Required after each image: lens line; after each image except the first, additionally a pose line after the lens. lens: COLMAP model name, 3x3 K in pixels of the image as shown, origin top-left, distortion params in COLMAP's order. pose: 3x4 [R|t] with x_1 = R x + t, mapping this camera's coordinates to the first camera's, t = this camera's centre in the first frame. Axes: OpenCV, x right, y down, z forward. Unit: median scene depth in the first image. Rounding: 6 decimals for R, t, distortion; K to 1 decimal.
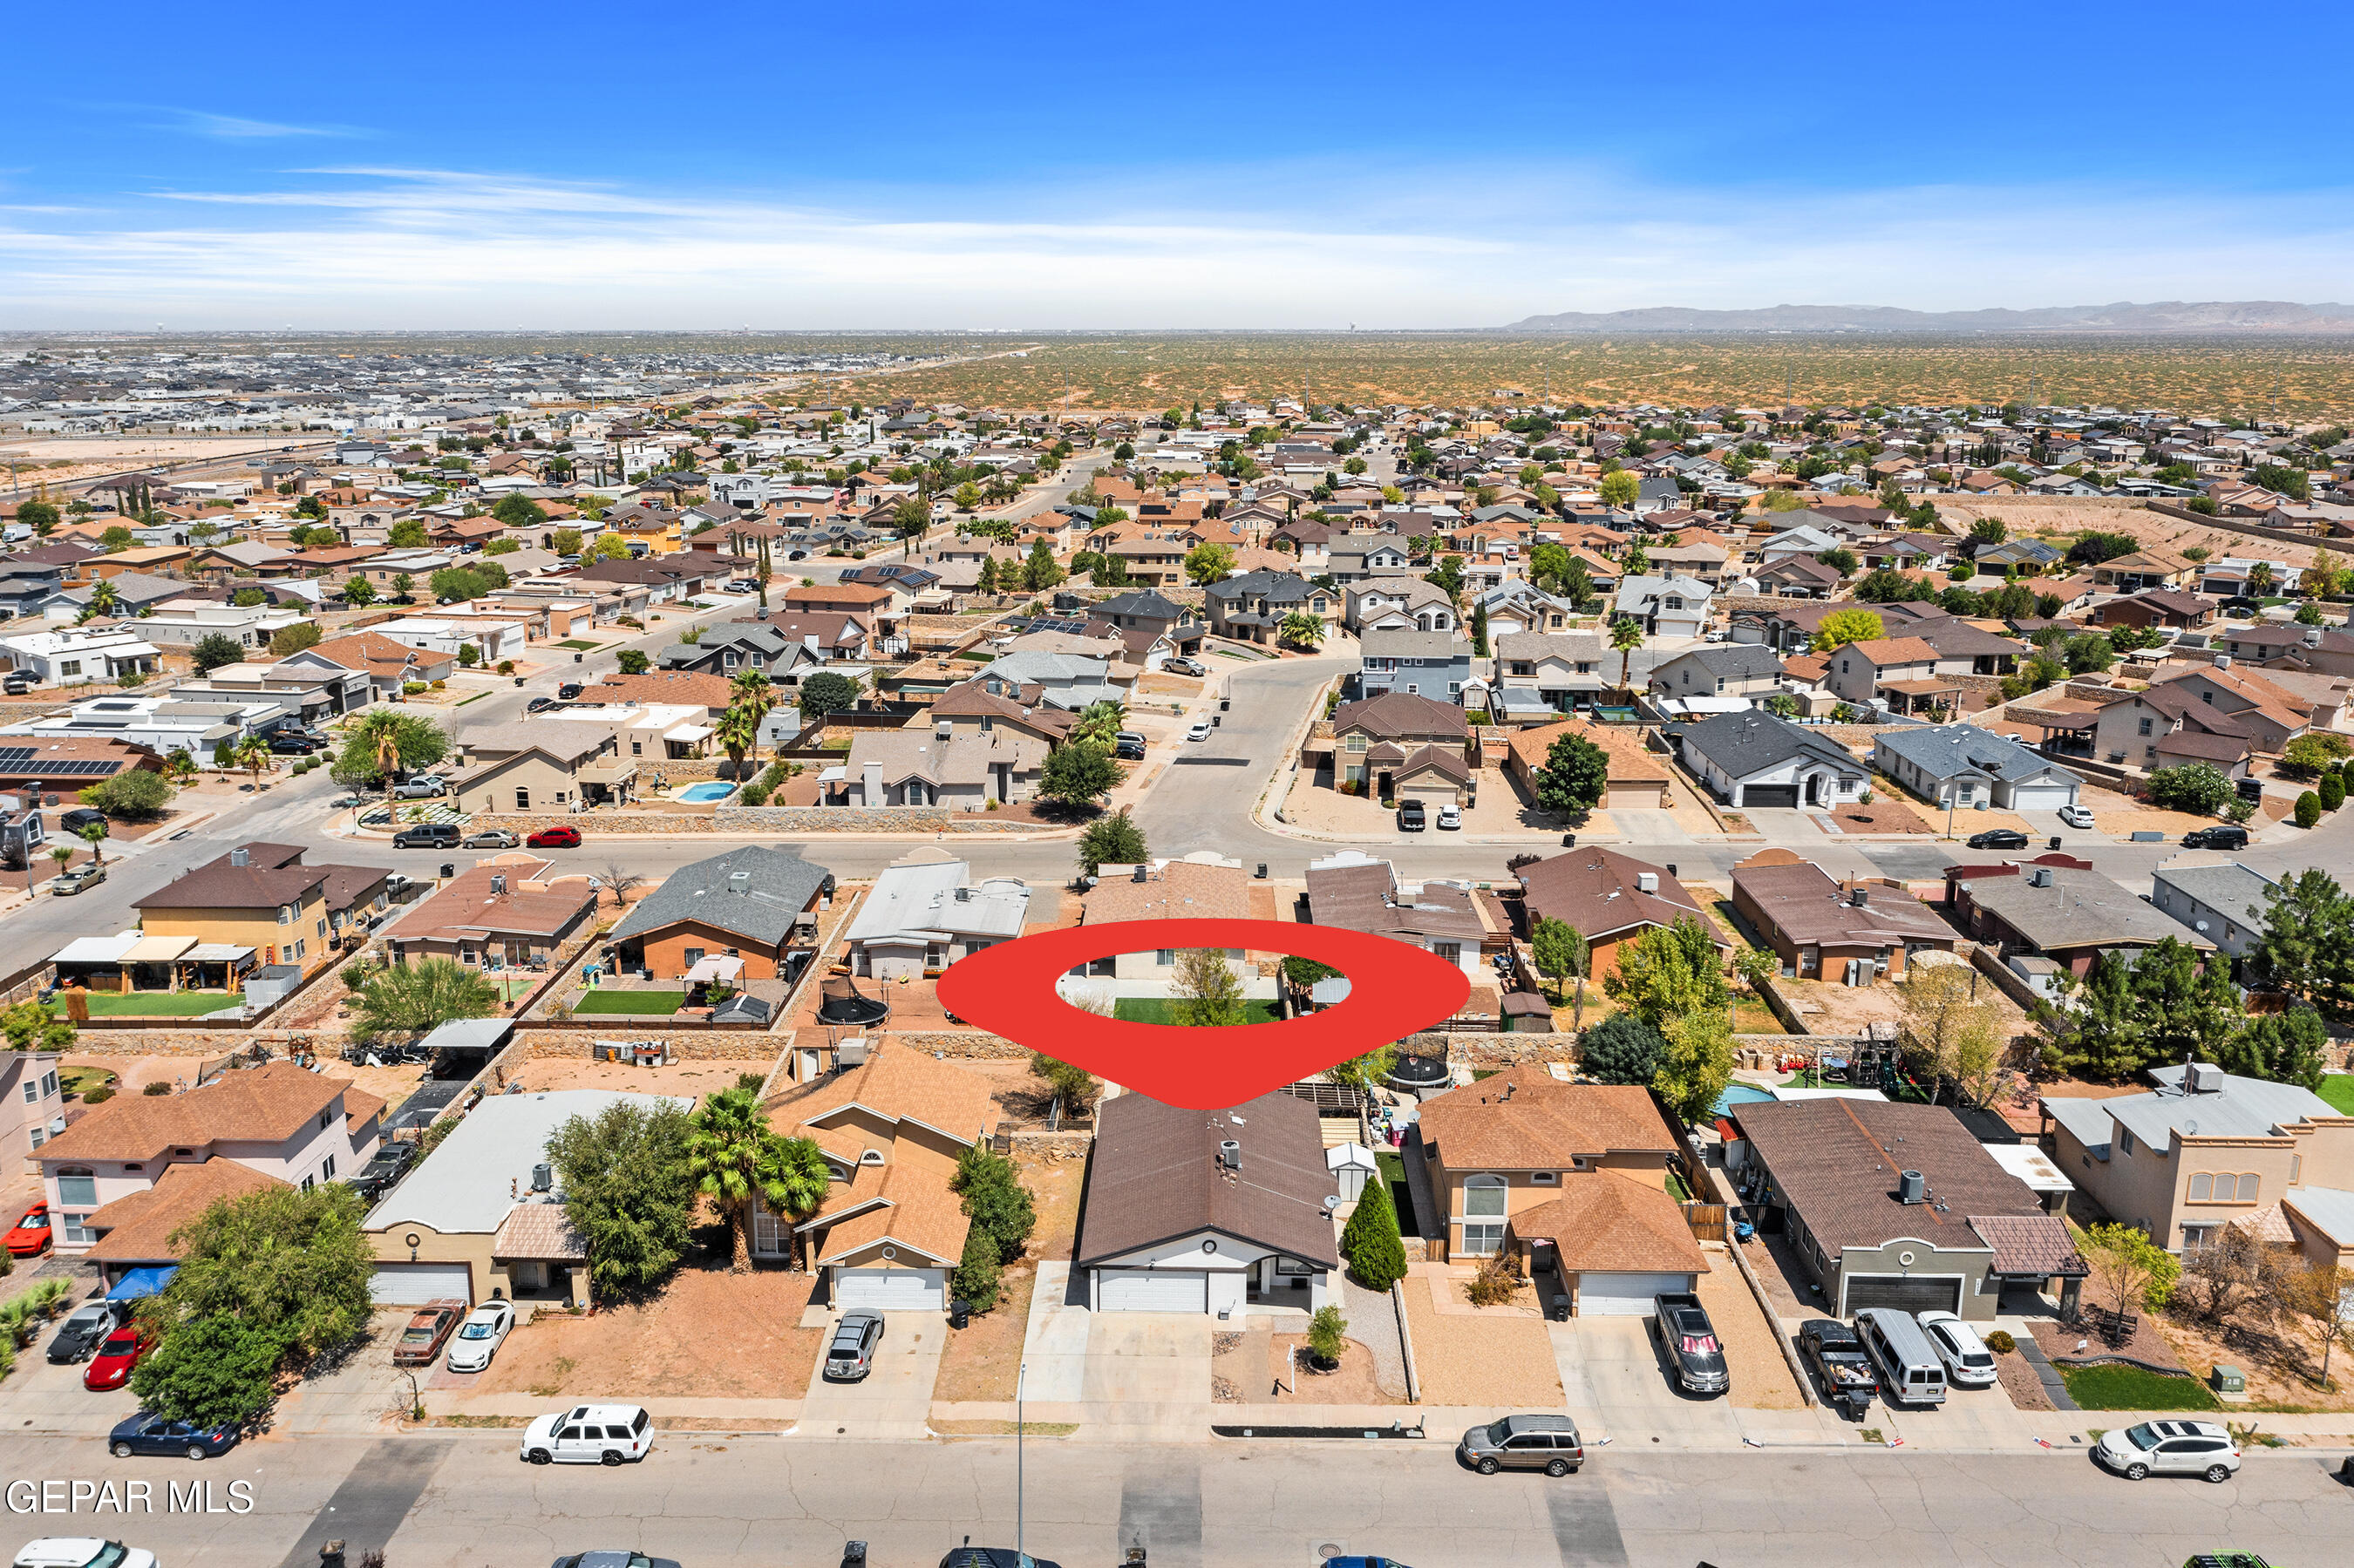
lens RADIAL K [[1898.0, 0, 1171.8], [0, 1898.0, 789.2], [0, 0, 1]] dist [-0.009047, 0.002131]
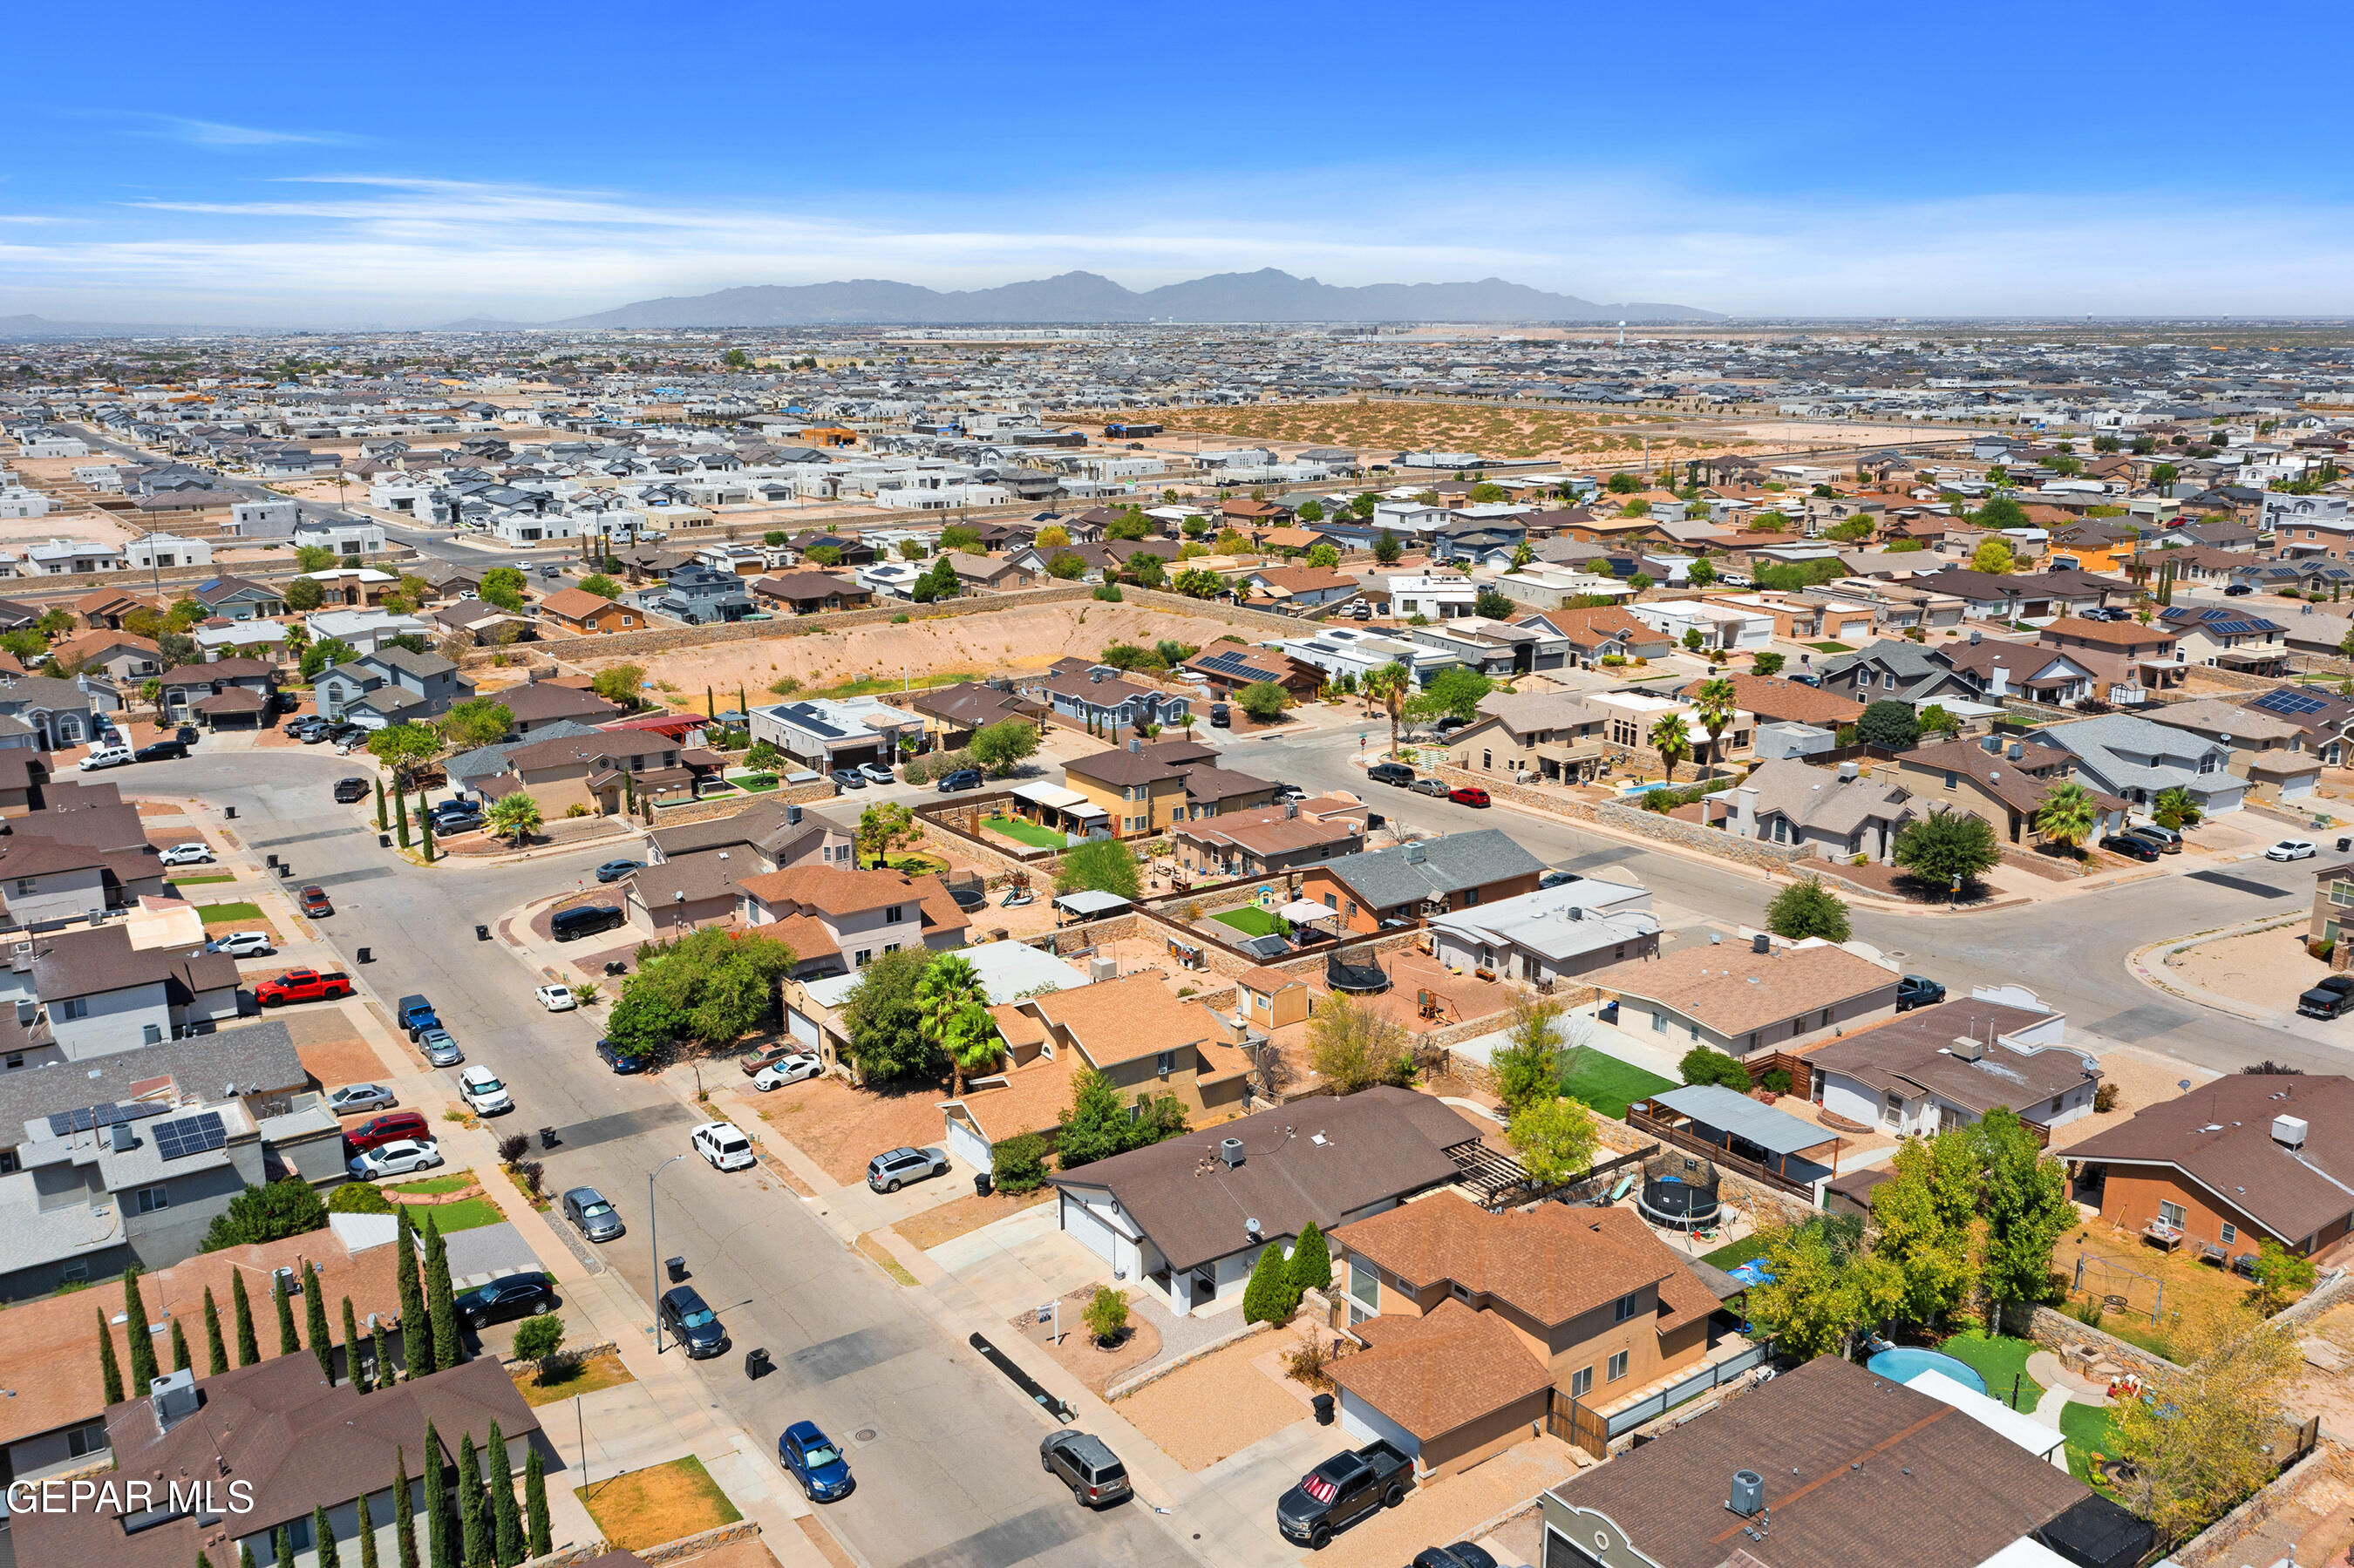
lens RADIAL K [[1909.4, 0, 1178.2], [0, 1909.4, 740.2], [0, 0, 1]] dist [-0.004214, -0.001877]
pose [[0.590739, 0.174453, -0.787778, 0.436456], [-0.190144, 0.978948, 0.074202, -0.055491], [0.784139, 0.105957, 0.611474, 0.168745]]
